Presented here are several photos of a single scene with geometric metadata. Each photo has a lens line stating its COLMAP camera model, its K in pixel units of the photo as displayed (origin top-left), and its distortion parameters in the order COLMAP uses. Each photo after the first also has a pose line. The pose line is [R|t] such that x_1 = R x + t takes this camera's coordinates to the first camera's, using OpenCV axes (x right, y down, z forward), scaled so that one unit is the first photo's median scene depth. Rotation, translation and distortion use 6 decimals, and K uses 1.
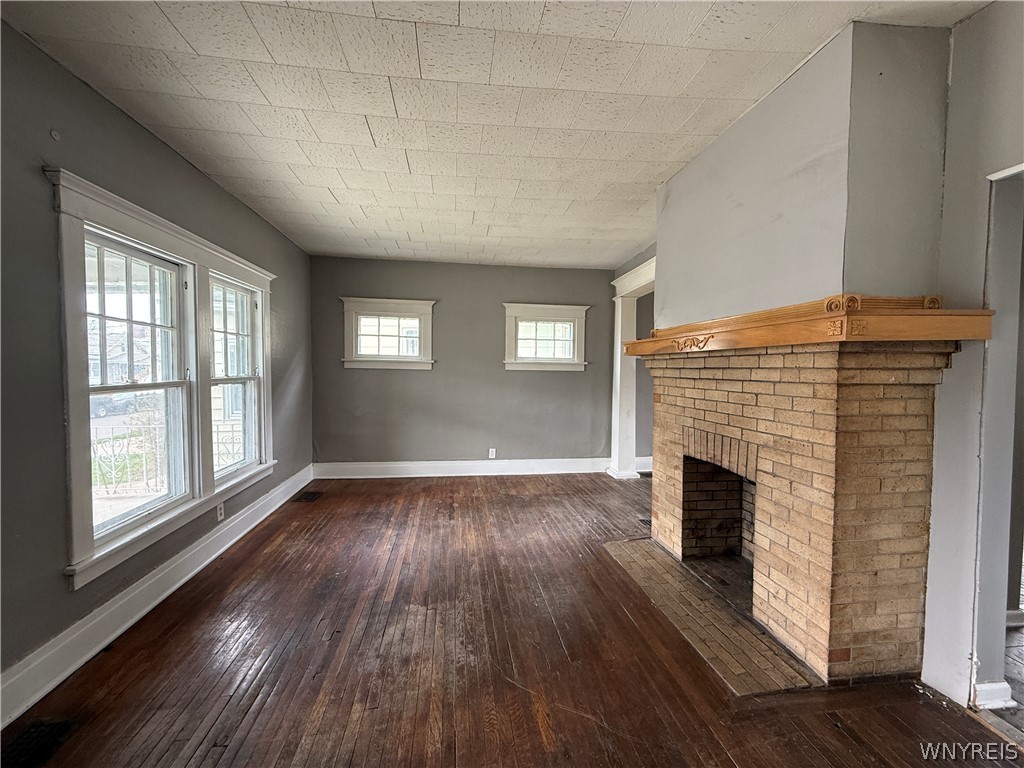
lens RADIAL K [[408.4, 0, 512.0], [0, 408.4, 384.0], [0, 0, 1]] dist [0.000643, -0.000458]
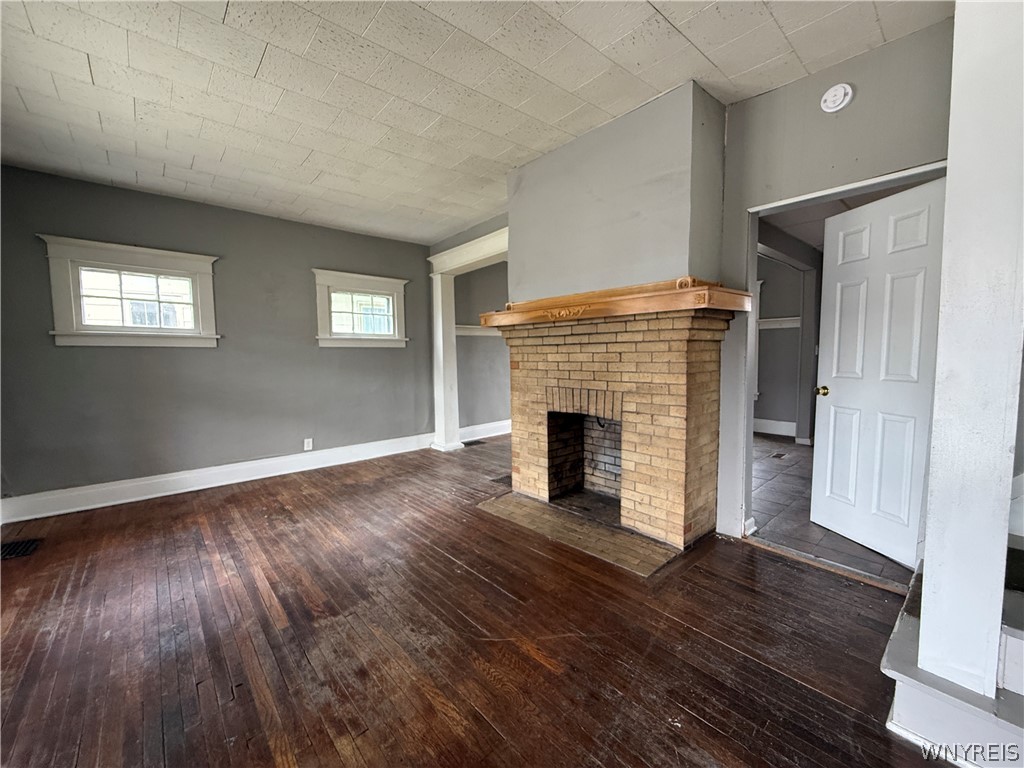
lens RADIAL K [[408.4, 0, 512.0], [0, 408.4, 384.0], [0, 0, 1]] dist [0.000643, -0.000458]
pose [[0.831583, -0.060637, 0.552080, -0.299047], [0.040452, 0.997995, 0.048683, 0.034854], [-0.553925, -0.018151, 0.832369, 0.091428]]
